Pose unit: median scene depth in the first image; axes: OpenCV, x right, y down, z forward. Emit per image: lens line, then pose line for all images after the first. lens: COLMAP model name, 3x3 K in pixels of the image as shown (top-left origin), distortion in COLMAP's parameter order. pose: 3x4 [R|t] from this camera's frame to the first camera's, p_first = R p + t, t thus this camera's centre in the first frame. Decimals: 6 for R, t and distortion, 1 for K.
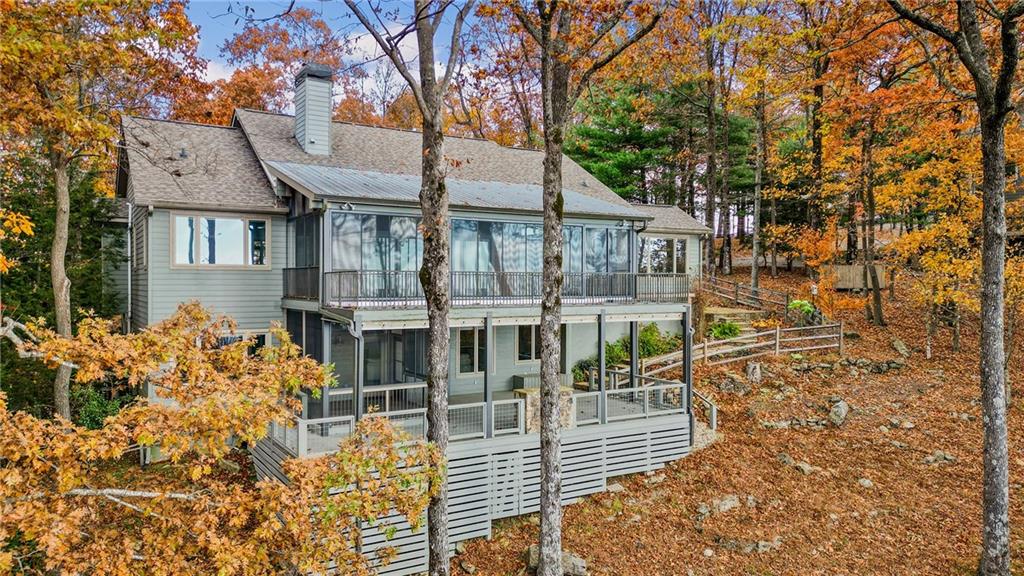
lens RADIAL K [[702.8, 0, 509.8], [0, 702.8, 281.9], [0, 0, 1]] dist [0.089194, -0.071876]
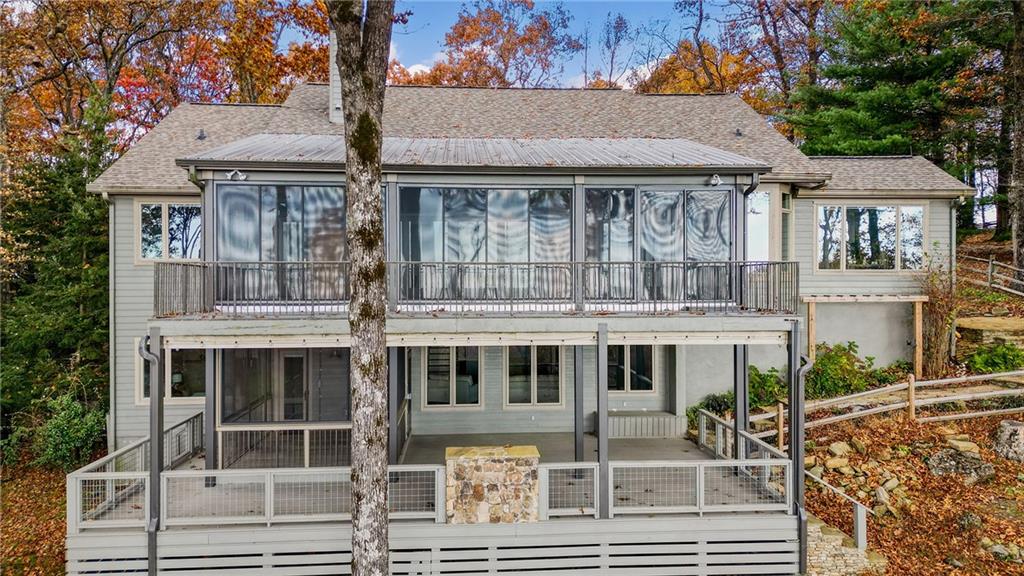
lens RADIAL K [[706.5, 0, 512.0], [0, 706.5, 288.0], [0, 0, 1]] dist [0.081329, -0.074364]
pose [[0.890708, -0.000419, -0.454575, 0.309264], [0.005223, 0.999943, 0.009311, 0.003228], [0.454545, -0.010667, 0.890660, 0.406087]]
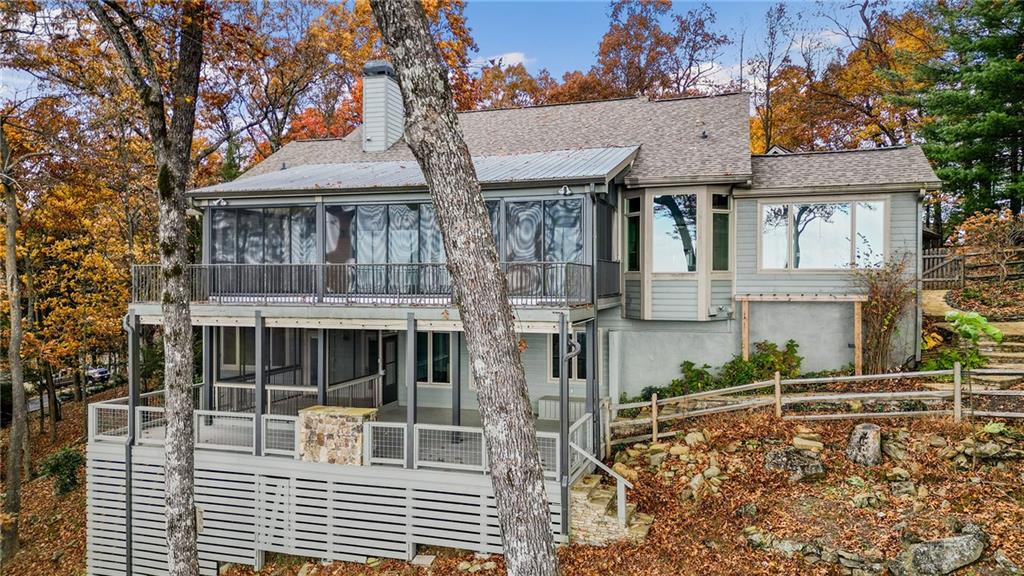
lens RADIAL K [[706.5, 0, 512.0], [0, 706.5, 288.0], [0, 0, 1]] dist [0.081329, -0.074364]
pose [[0.659240, 0.004996, -0.751916, 0.701521], [0.001987, 0.999963, 0.008386, 0.006715], [0.751930, -0.007022, 0.659206, 0.549366]]
